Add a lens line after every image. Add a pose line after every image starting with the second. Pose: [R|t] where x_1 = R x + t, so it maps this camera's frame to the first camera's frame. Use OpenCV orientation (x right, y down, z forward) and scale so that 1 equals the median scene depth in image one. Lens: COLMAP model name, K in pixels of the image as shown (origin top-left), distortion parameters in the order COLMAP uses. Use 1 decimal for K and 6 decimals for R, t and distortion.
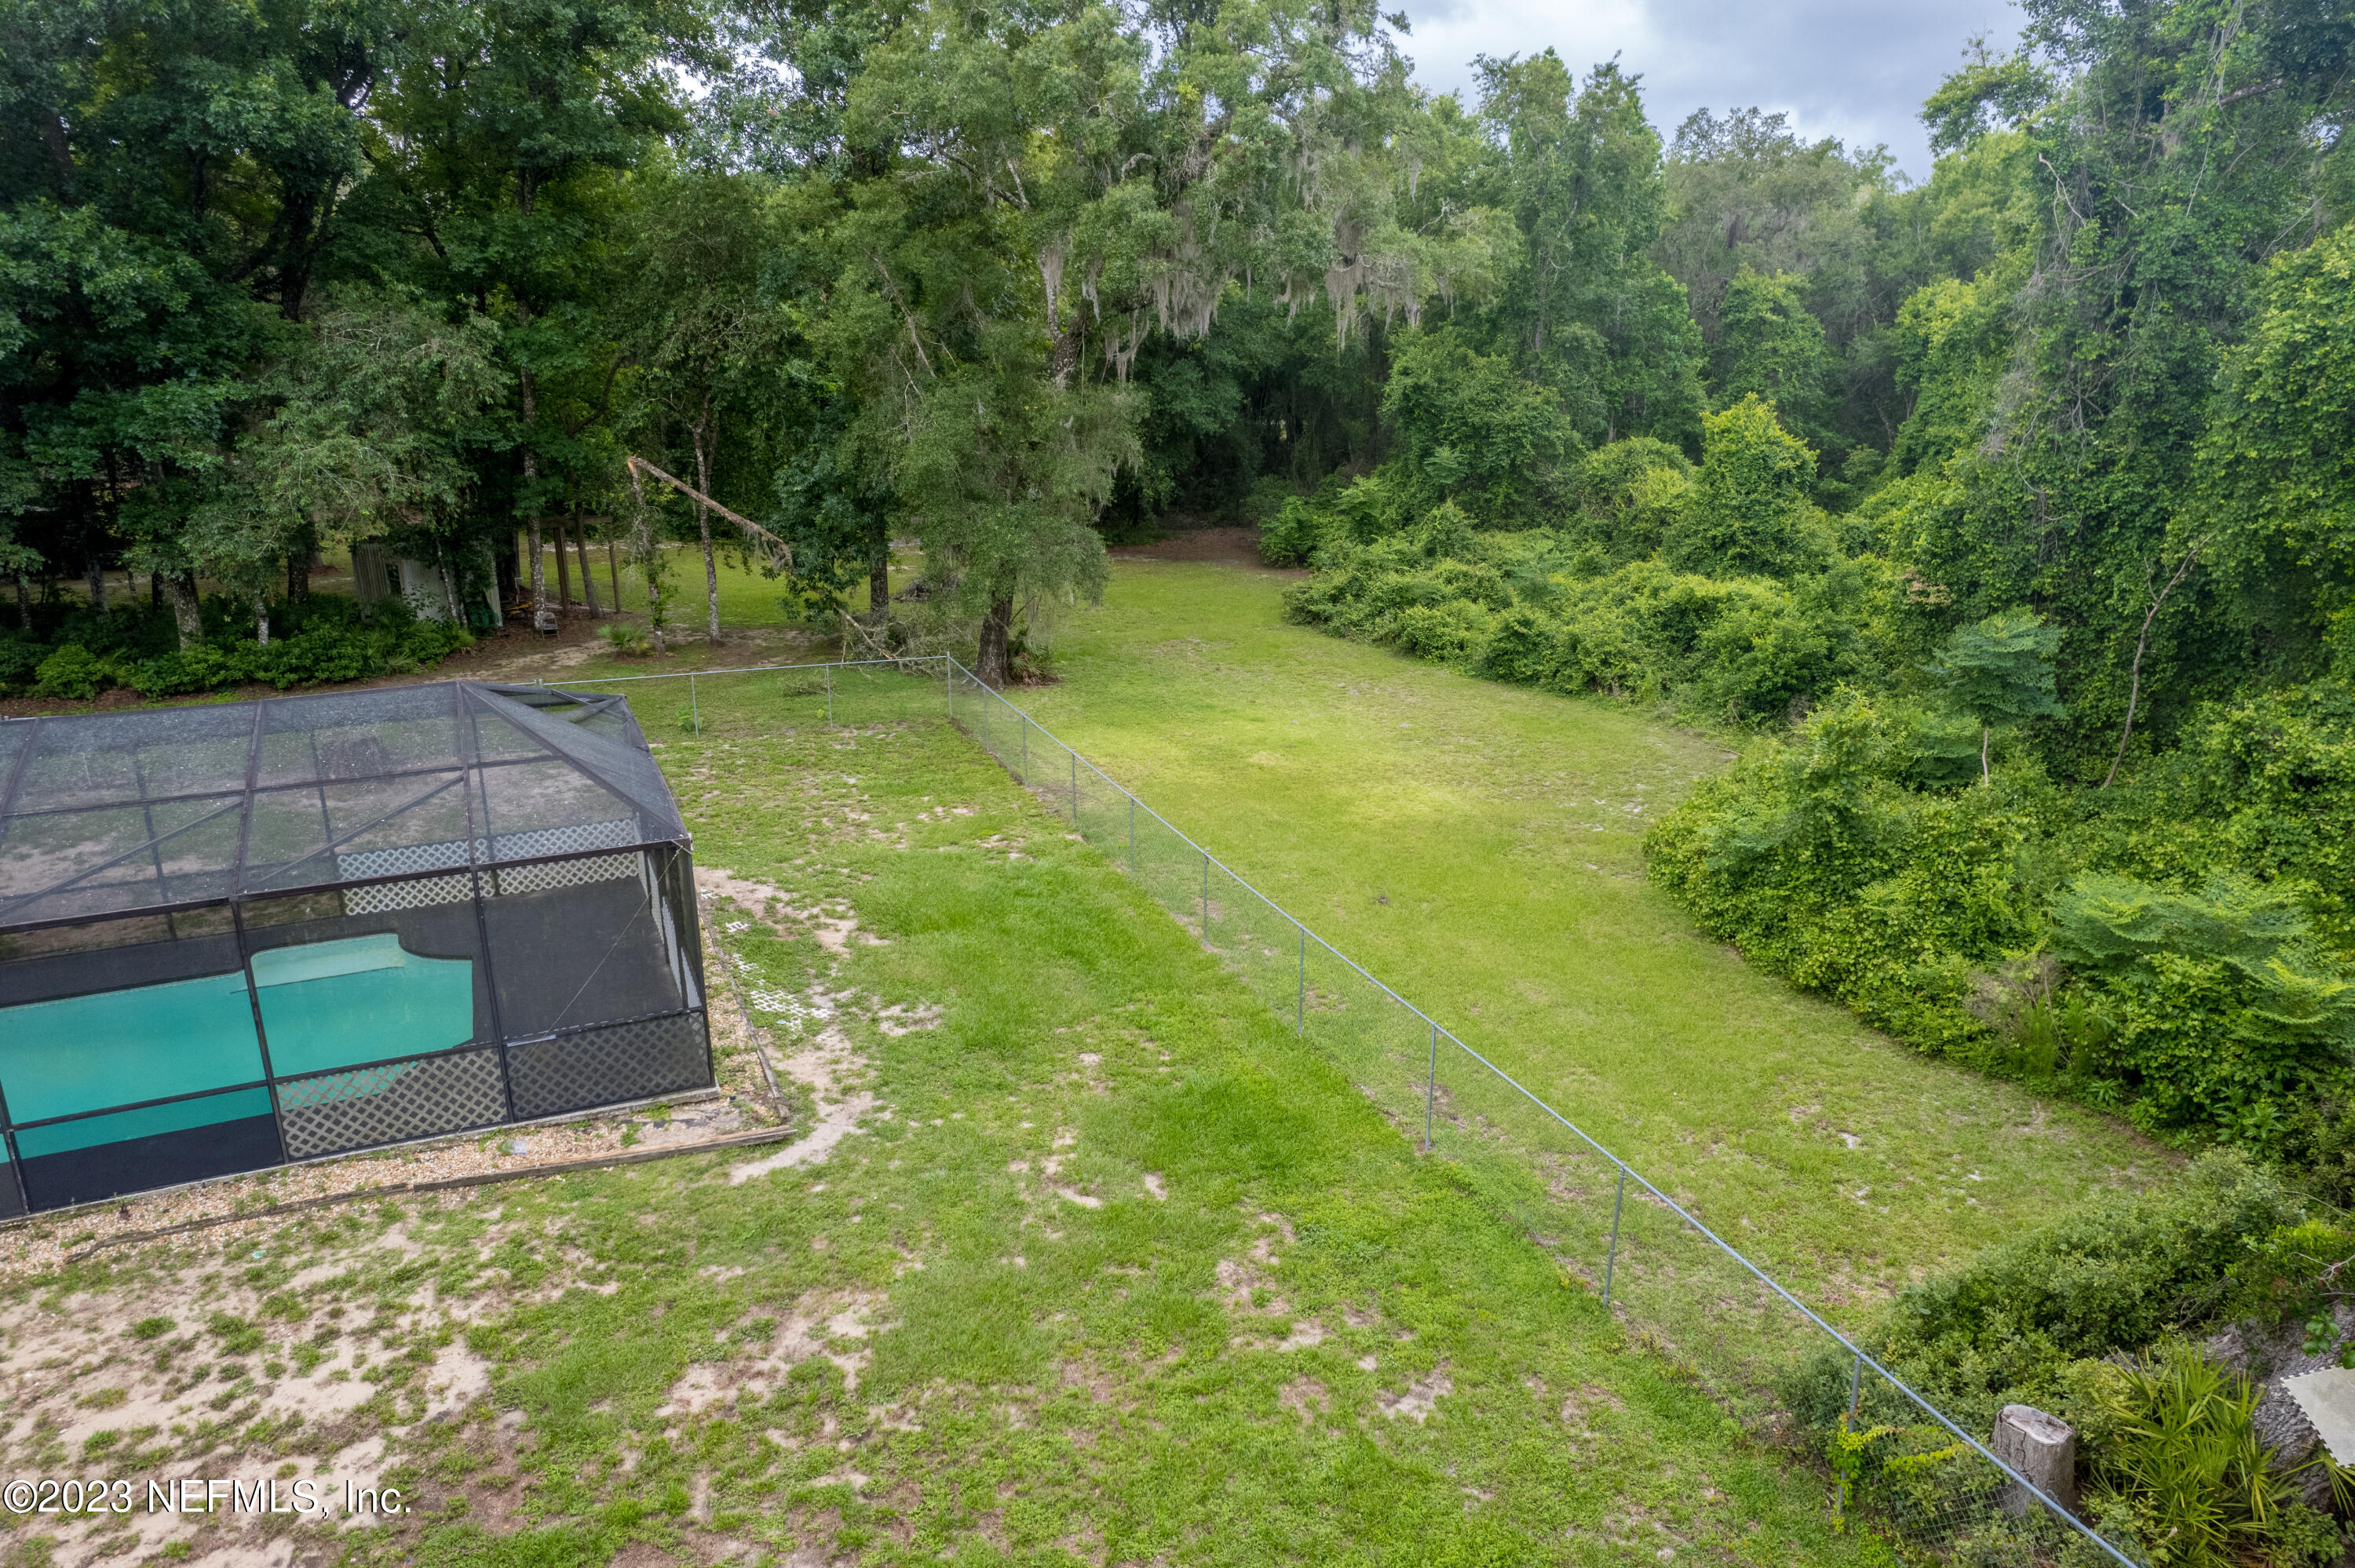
lens RADIAL K [[1509.4, 0, 1188.2], [0, 1509.4, 796.9], [0, 0, 1]] dist [-0.075873, 0.069990]
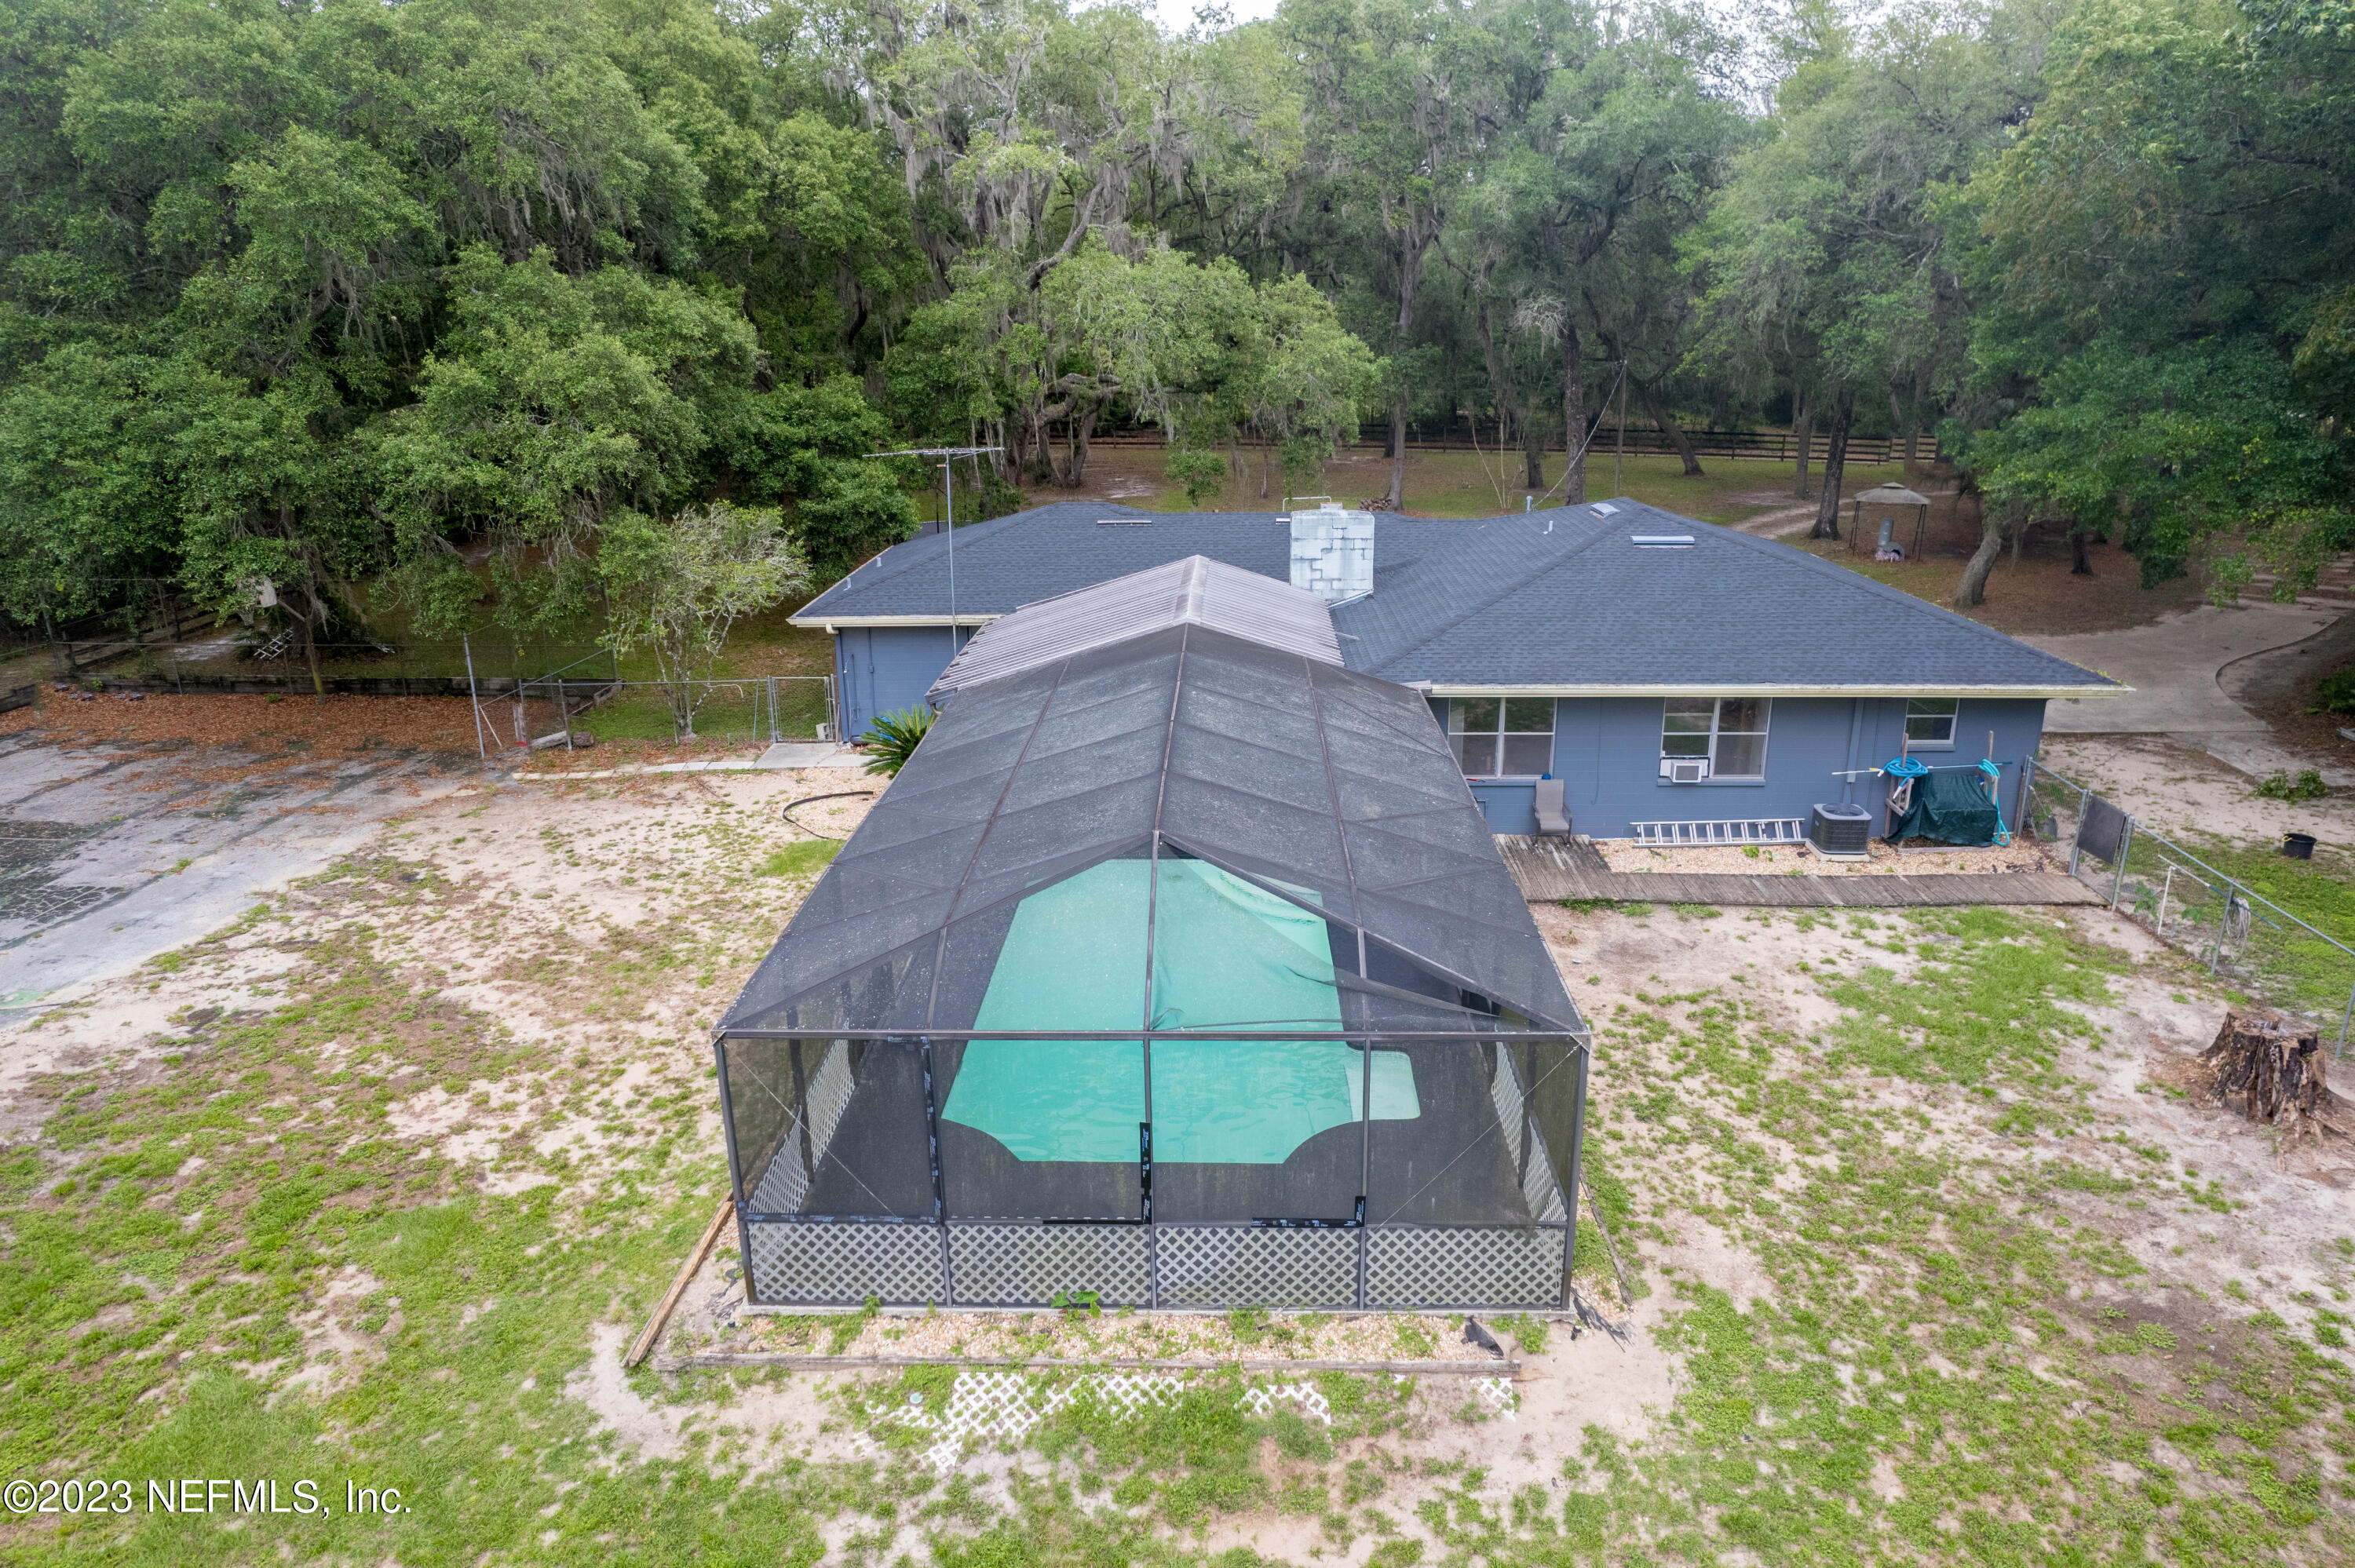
lens RADIAL K [[1509.4, 0, 1181.8], [0, 1509.4, 793.3], [0, 0, 1]] dist [-0.075873, 0.069990]
pose [[-0.450070, 0.283185, -0.846902, 0.229780], [-0.238357, 0.875881, 0.419545, -0.514648], [0.860594, 0.390690, -0.326709, 1.467665]]
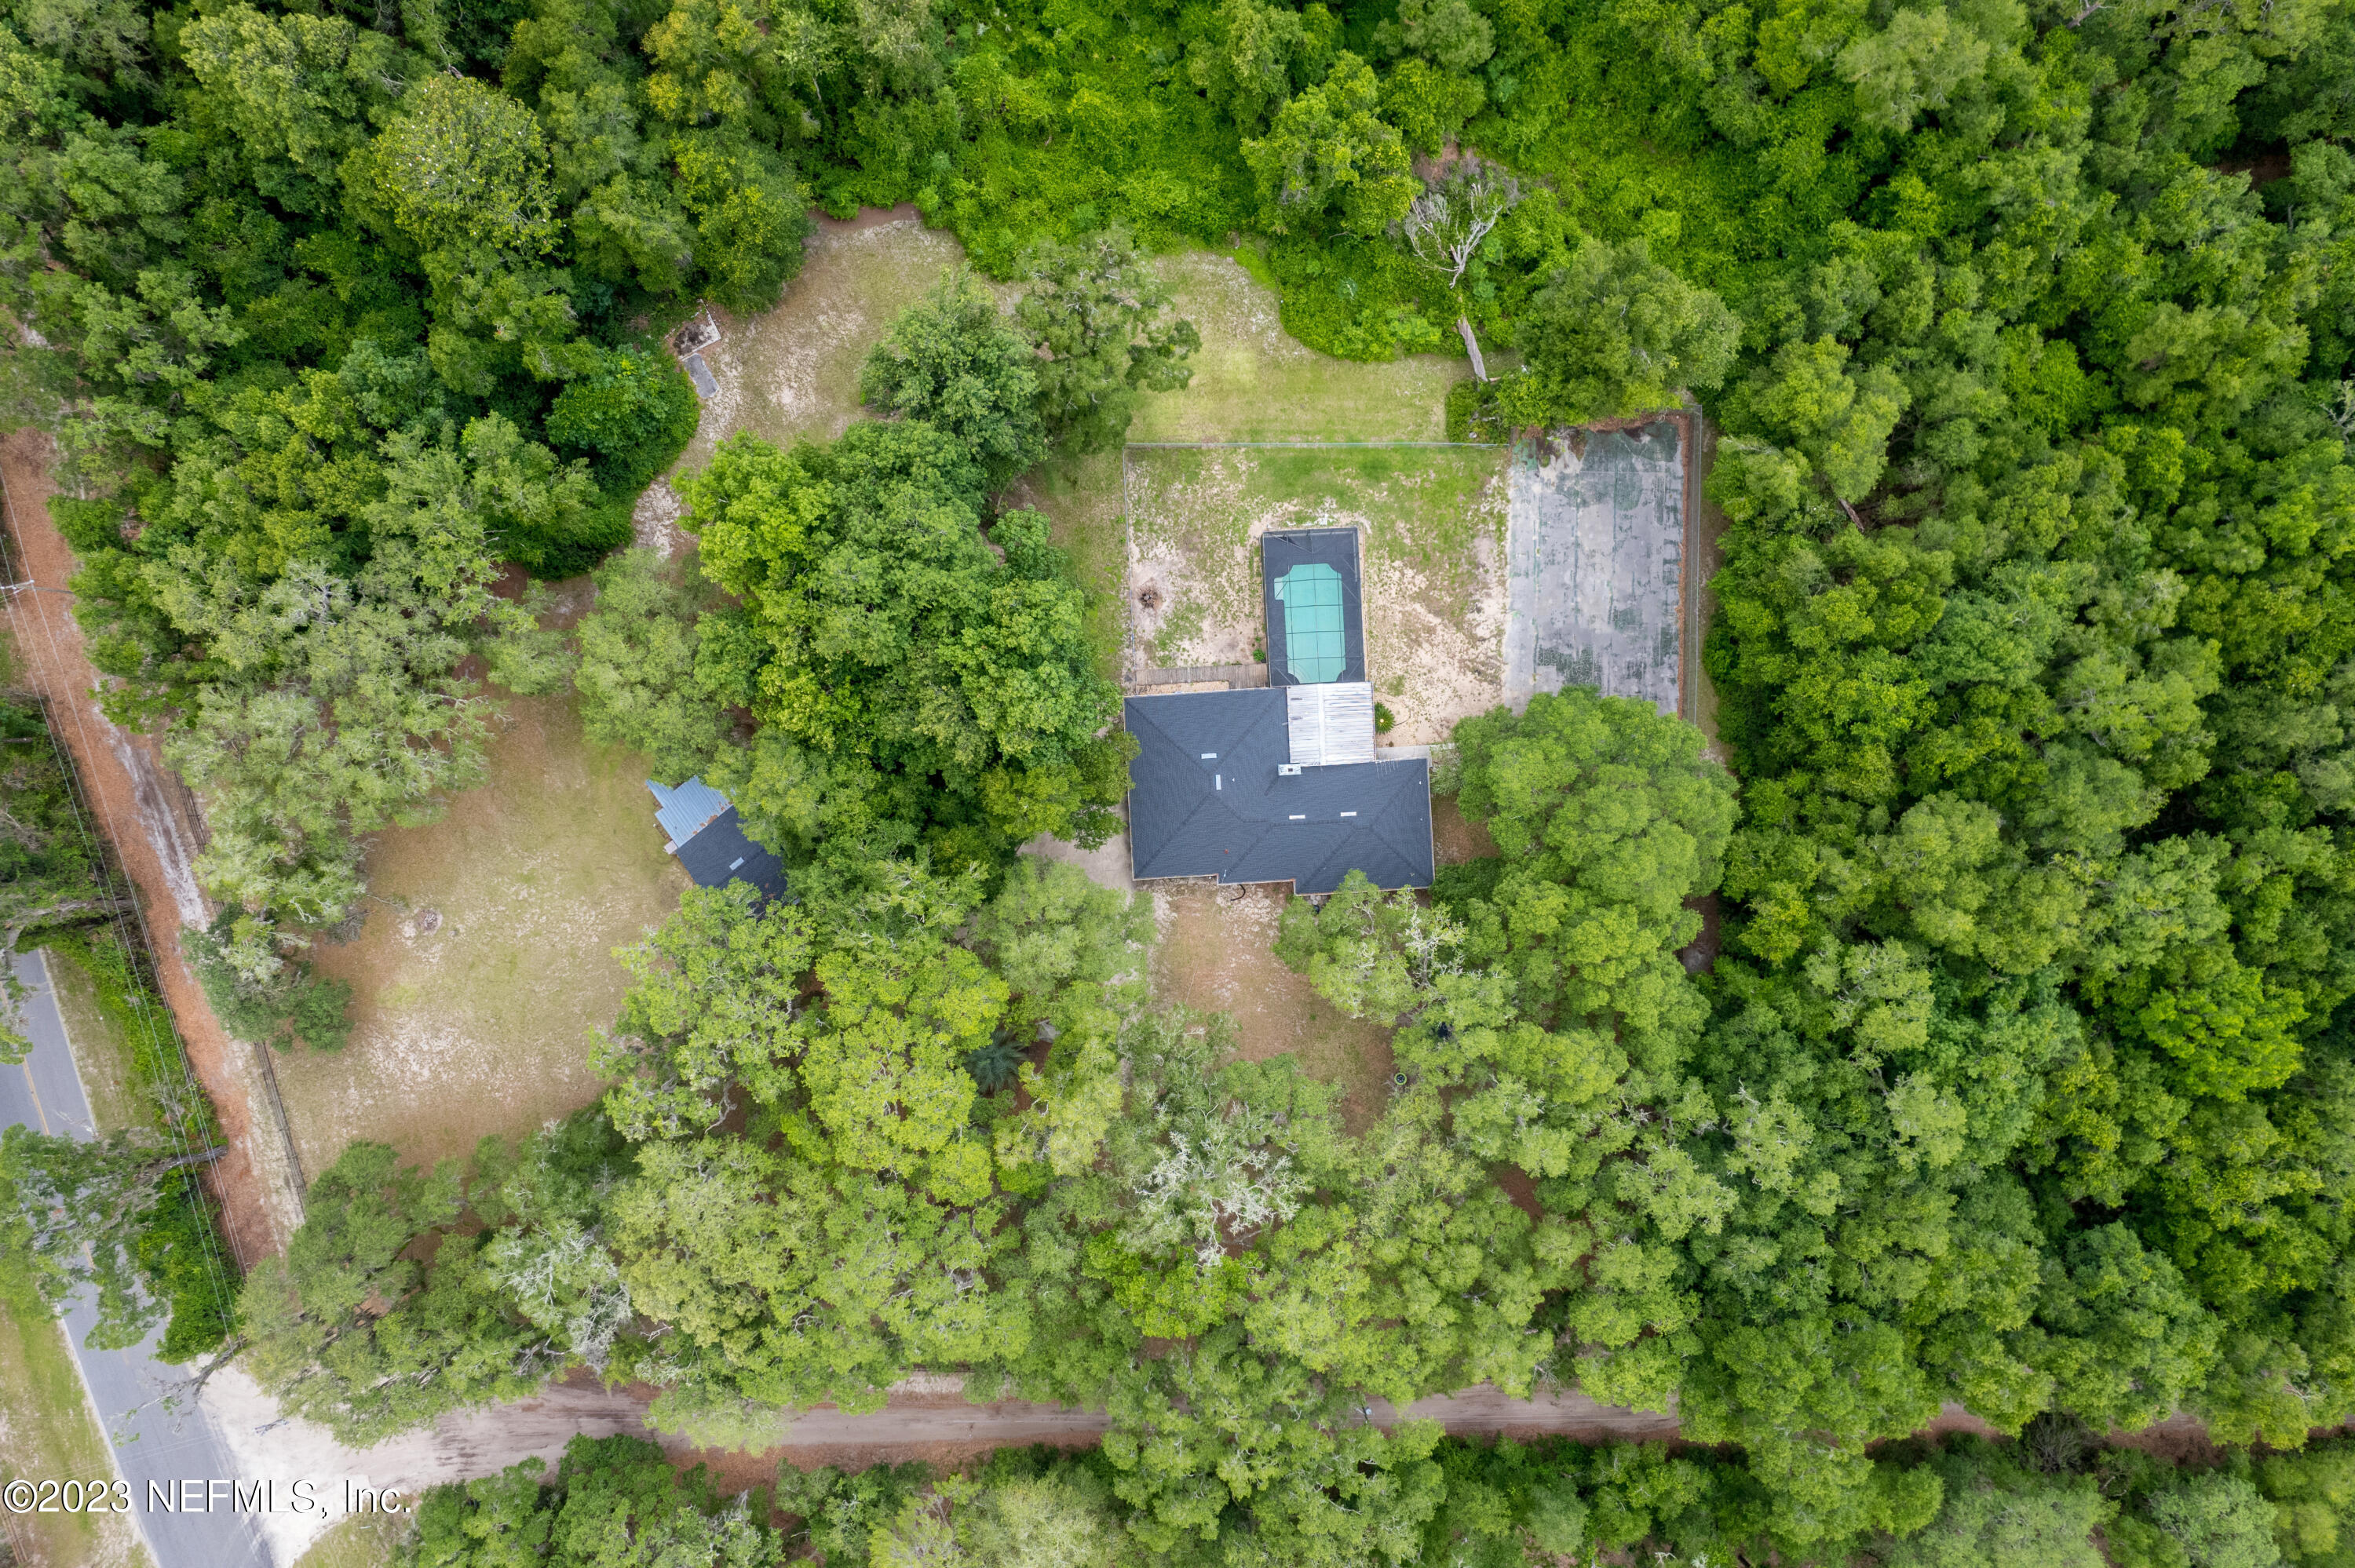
lens RADIAL K [[1509.4, 0, 1195.0], [0, 1509.4, 788.0], [0, 0, 1]] dist [-0.075873, 0.069990]
pose [[0.372792, -0.927878, -0.008241, -1.850257], [0.253342, 0.093233, 0.962874, -7.612016], [-0.892661, -0.361039, 0.269827, -0.841321]]
